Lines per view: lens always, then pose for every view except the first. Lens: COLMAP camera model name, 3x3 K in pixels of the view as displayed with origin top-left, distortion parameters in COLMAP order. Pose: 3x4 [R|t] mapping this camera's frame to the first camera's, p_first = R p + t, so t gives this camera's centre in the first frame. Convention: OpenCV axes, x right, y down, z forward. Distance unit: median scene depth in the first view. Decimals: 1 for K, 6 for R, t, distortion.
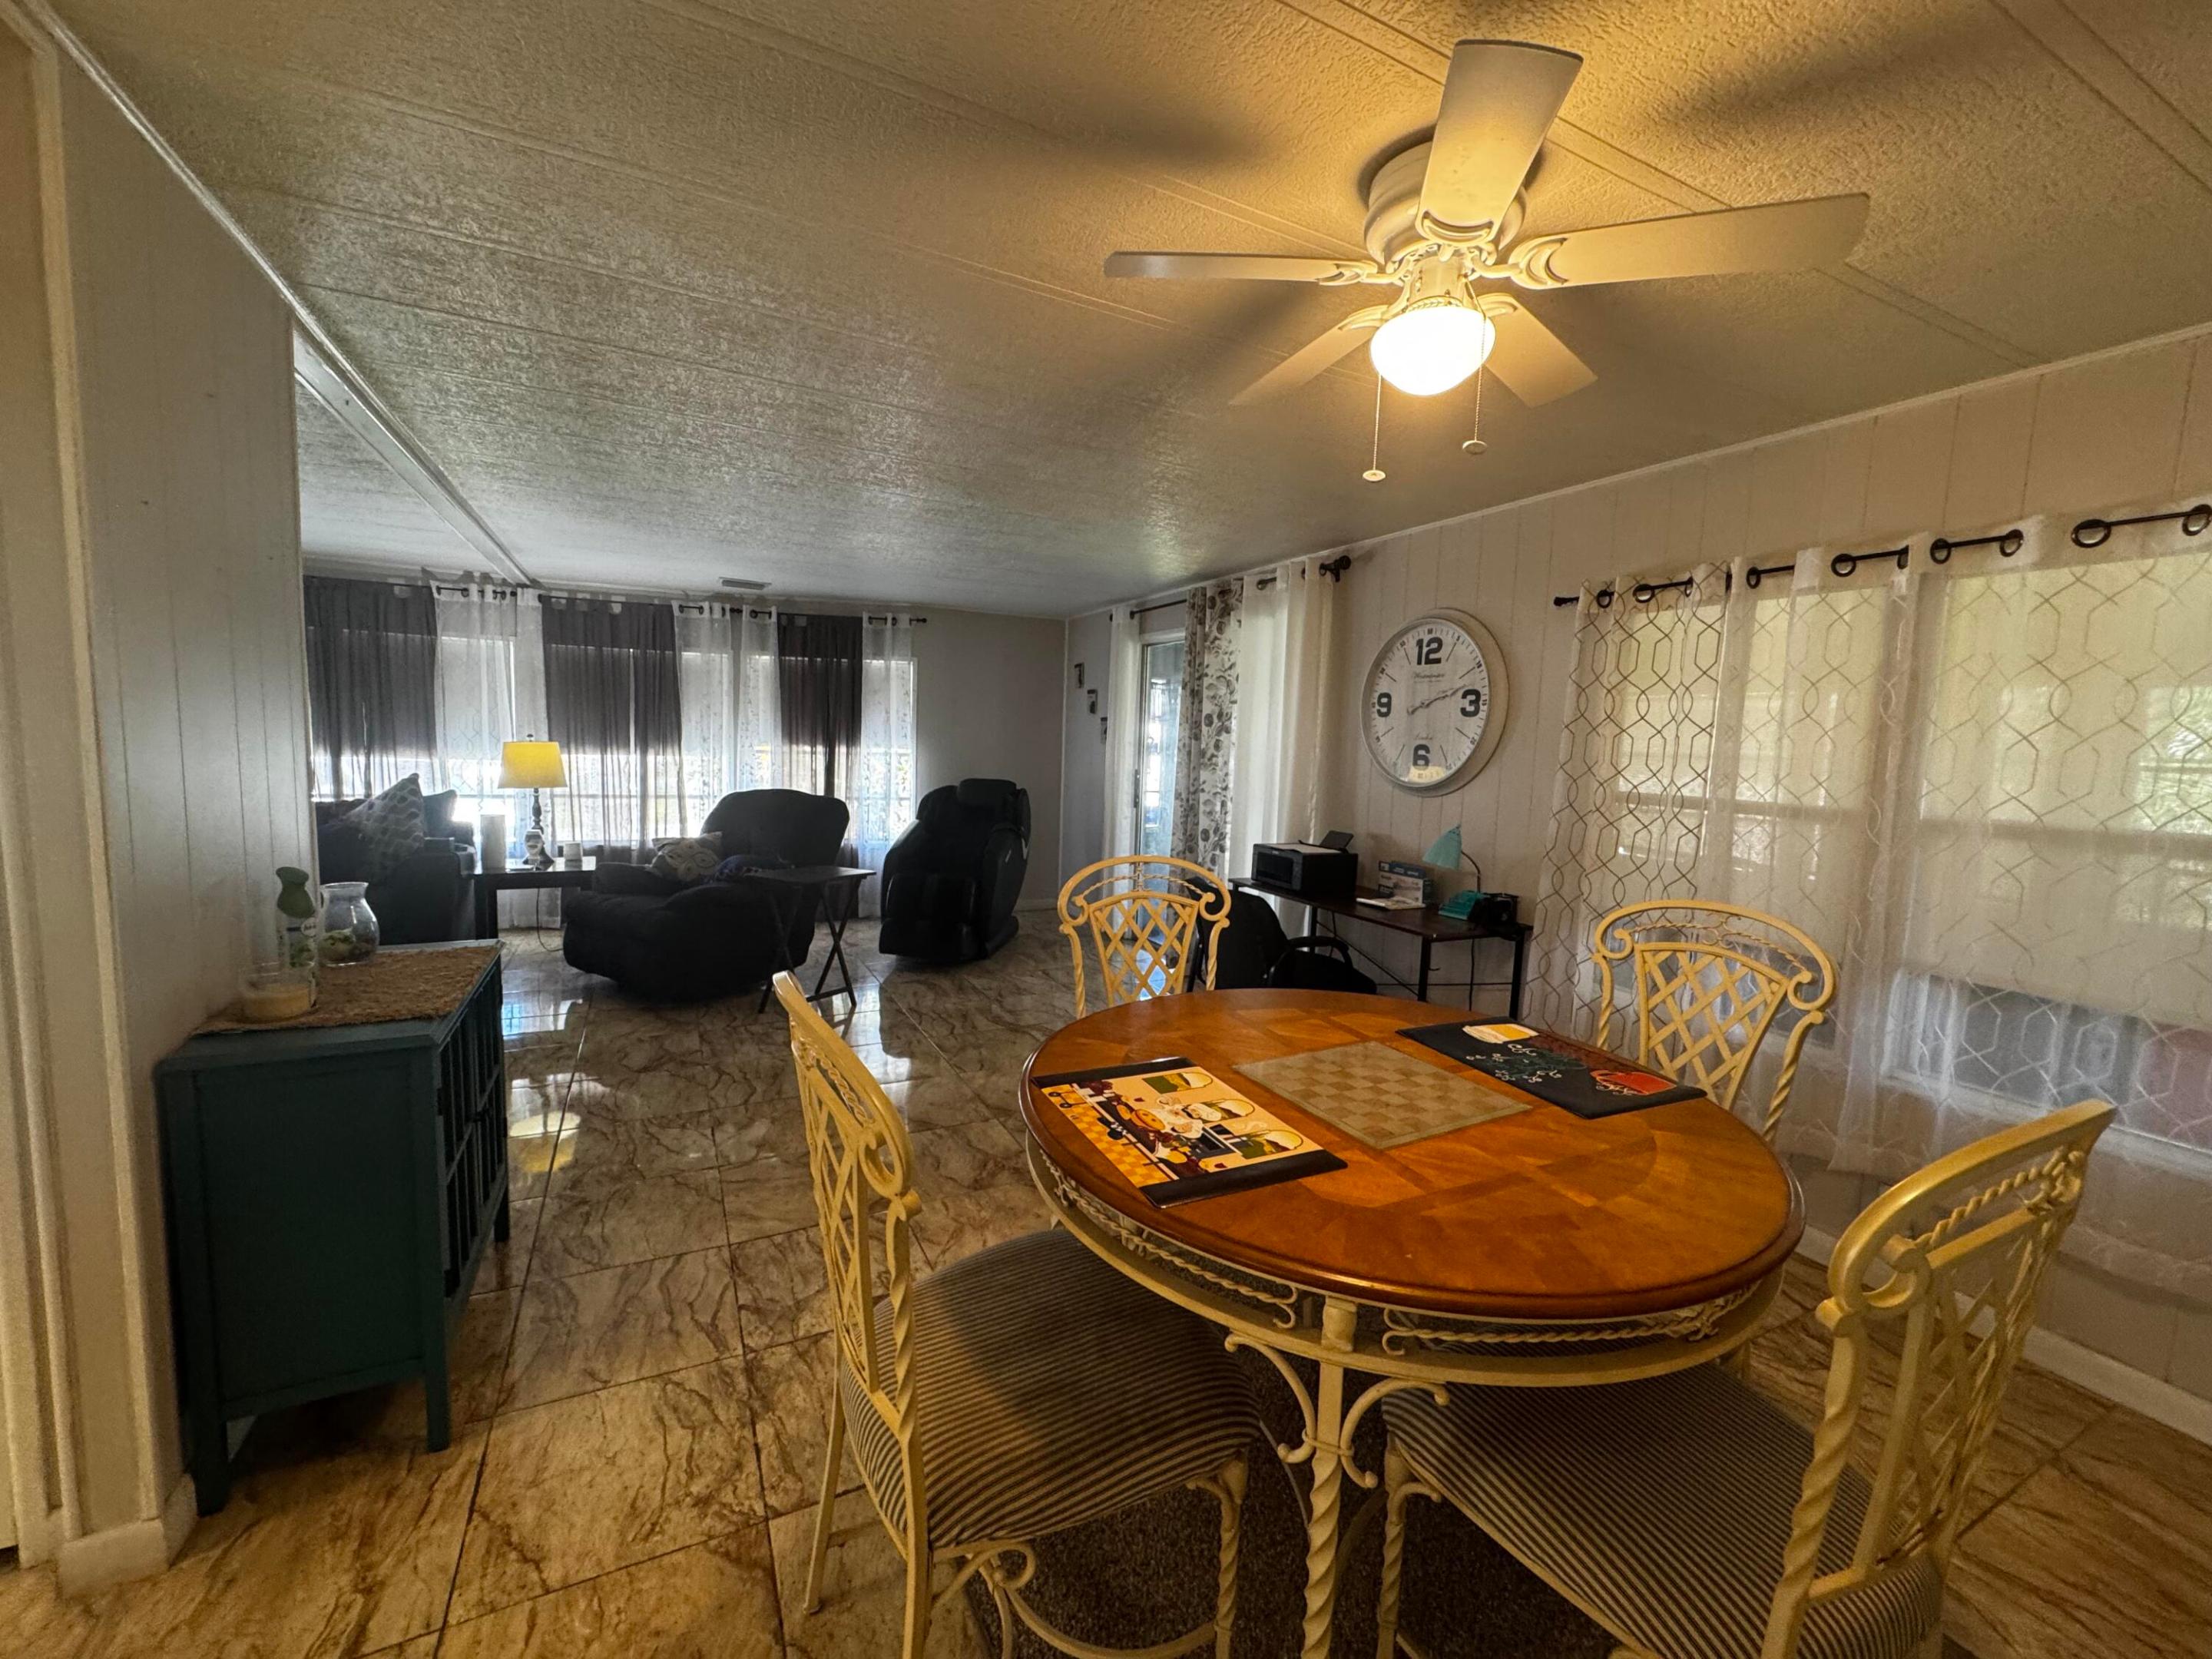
lens RADIAL K [[882.3, 0, 1108.0], [0, 882.3, 823.2], [0, 0, 1]] dist [0.000106, 0.000018]
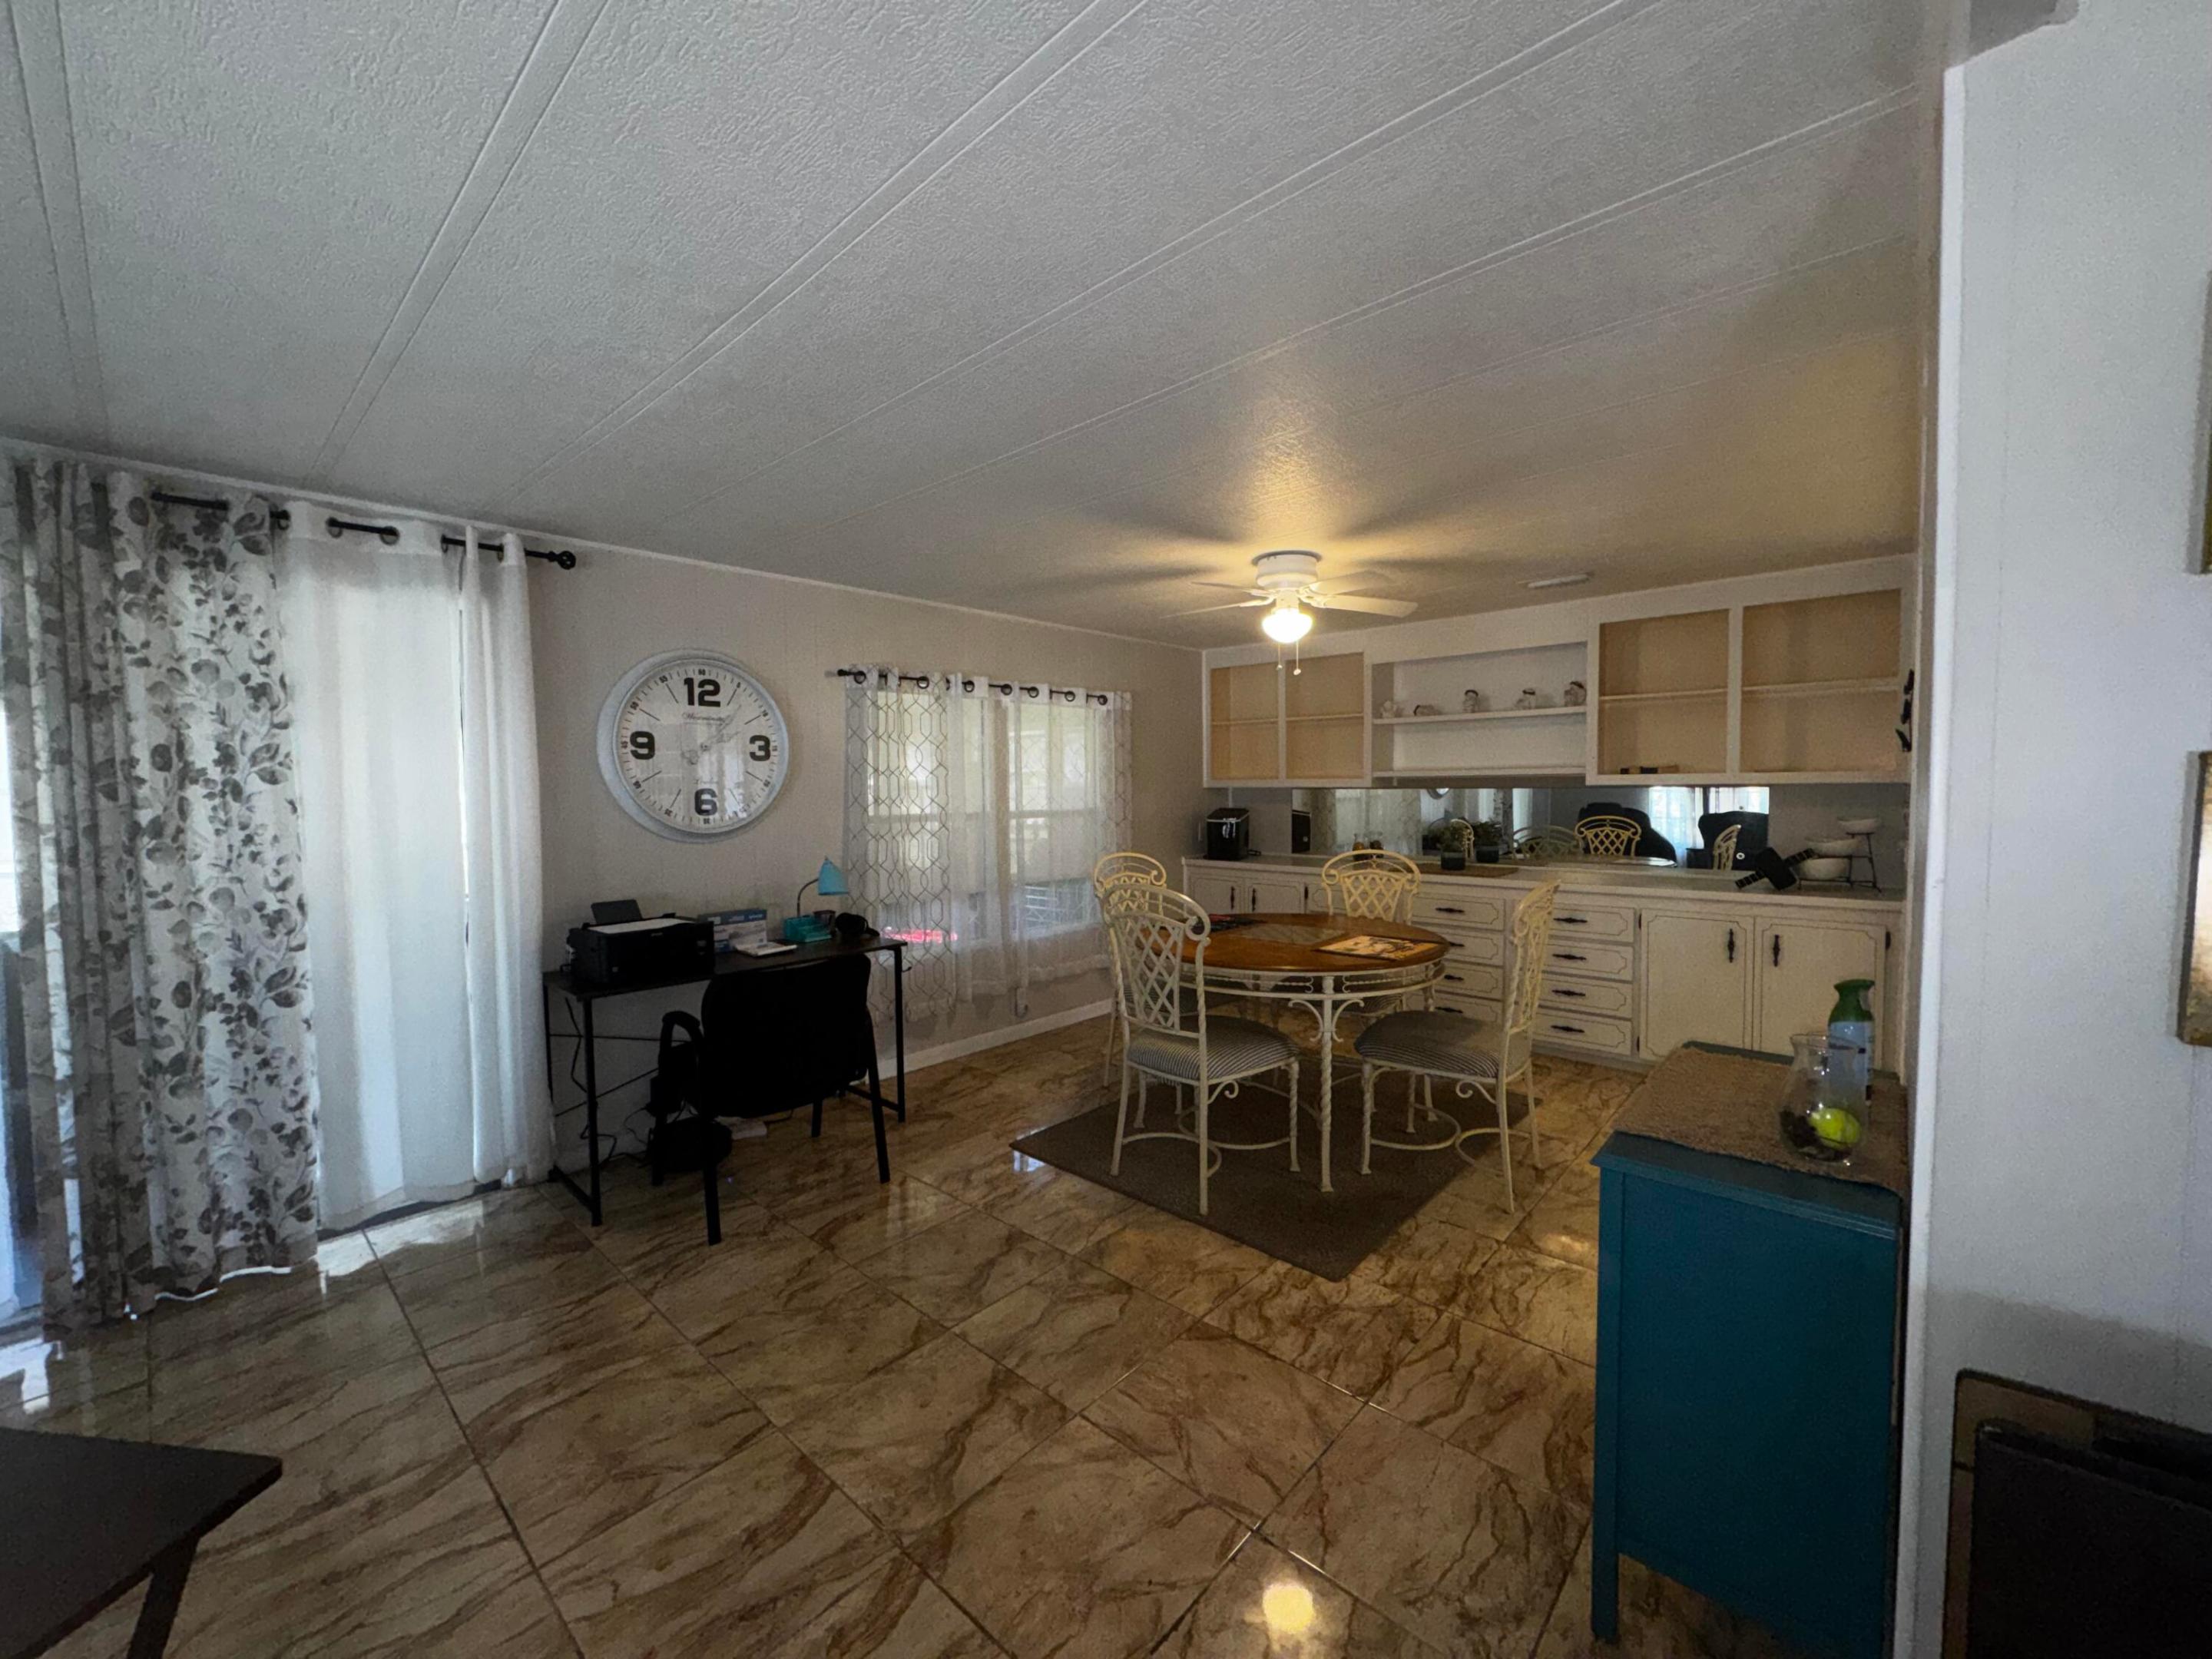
lens RADIAL K [[882.3, 0, 1108.1], [0, 882.3, 831.1], [0, 0, 1]] dist [0.000106, 0.000018]
pose [[-0.359434, -0.076456, 0.930033, -0.735104], [0.091197, 0.988989, 0.116548, -0.122391], [-0.928704, 0.126707, -0.348503, 0.987990]]
